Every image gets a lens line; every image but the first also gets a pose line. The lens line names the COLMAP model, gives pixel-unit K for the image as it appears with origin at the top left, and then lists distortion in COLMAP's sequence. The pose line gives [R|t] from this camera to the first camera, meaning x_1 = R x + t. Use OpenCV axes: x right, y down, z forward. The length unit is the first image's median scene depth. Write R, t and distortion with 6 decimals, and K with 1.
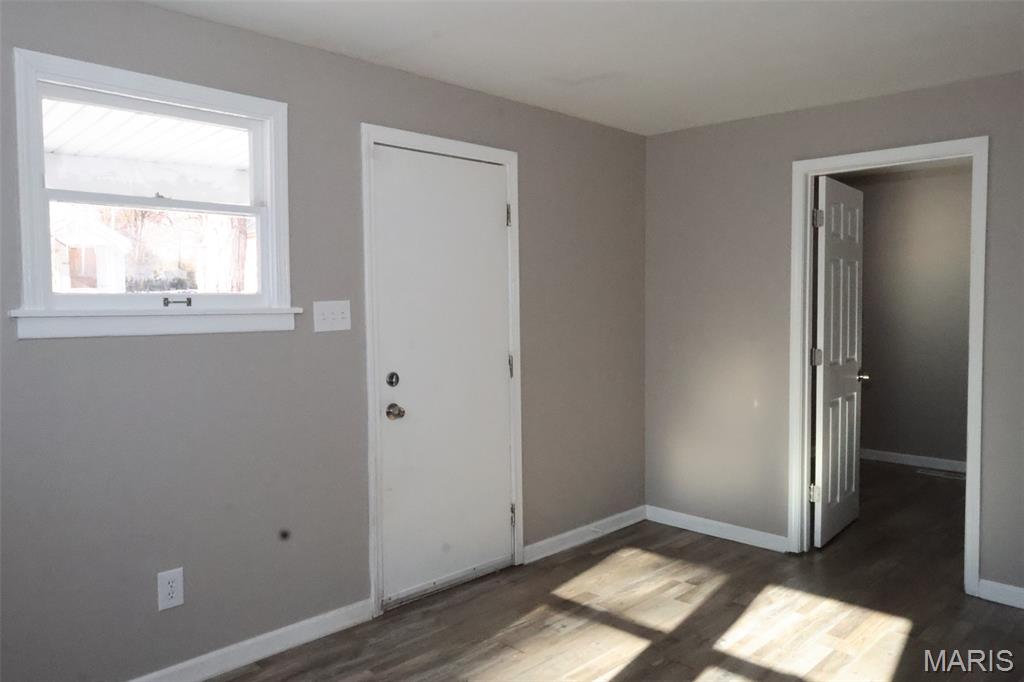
lens RADIAL K [[774.9, 0, 512.0], [0, 774.9, 341.0], [0, 0, 1]] dist [-0.000623, -0.002945]
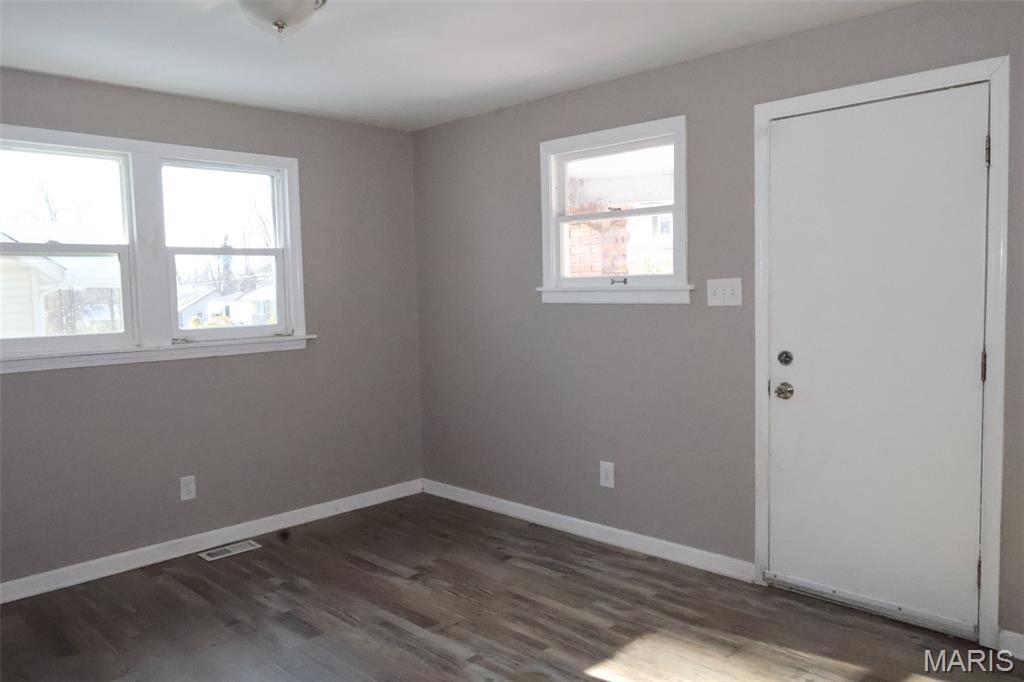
lens RADIAL K [[799.2, 0, 512.0], [0, 799.2, 341.0], [0, 0, 1]] dist [-0.005198, -0.016572]
pose [[-0.037521, 0.077586, -0.996279, 0.945269], [-0.027456, 0.996525, 0.078639, -0.045551], [0.998919, 0.030305, -0.035260, 0.759020]]
